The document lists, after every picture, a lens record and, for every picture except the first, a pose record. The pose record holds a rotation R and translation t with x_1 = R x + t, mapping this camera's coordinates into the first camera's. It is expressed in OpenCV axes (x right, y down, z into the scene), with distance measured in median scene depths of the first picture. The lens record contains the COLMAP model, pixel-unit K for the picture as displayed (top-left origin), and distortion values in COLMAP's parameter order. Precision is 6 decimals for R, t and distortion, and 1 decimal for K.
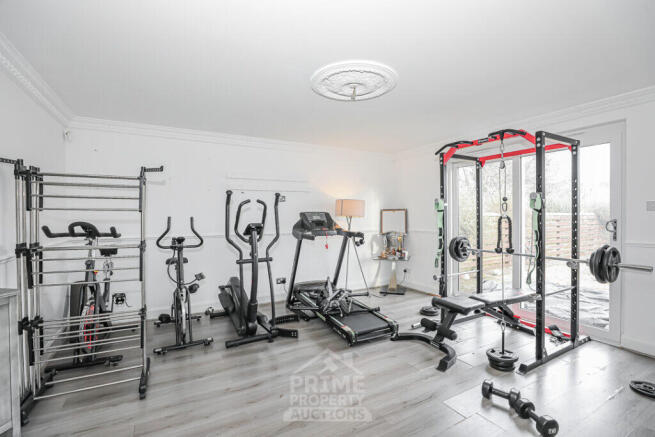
lens RADIAL K [[301.7, 0, 331.0], [0, 301.7, 220.1], [0, 0, 1]] dist [-0.031117, -0.000417]
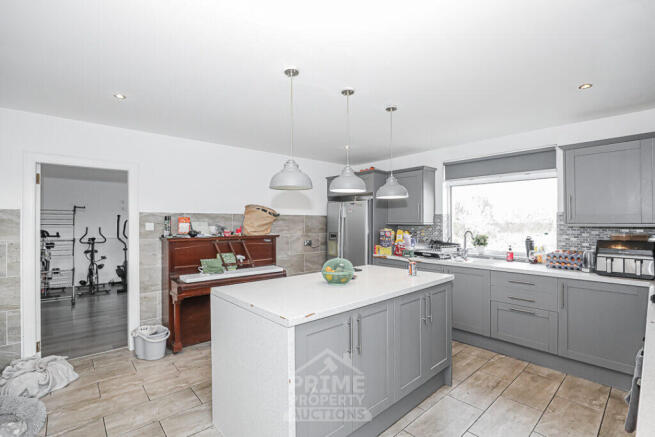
lens RADIAL K [[301.7, 0, 322.7], [0, 301.7, 217.9], [0, 0, 1]] dist [-0.031117, -0.000417]
pose [[0.982175, 0.002354, 0.187953, 0.570245], [0.002488, 0.999671, -0.025519, -0.016827], [-0.187951, 0.025532, 0.981846, -1.114050]]
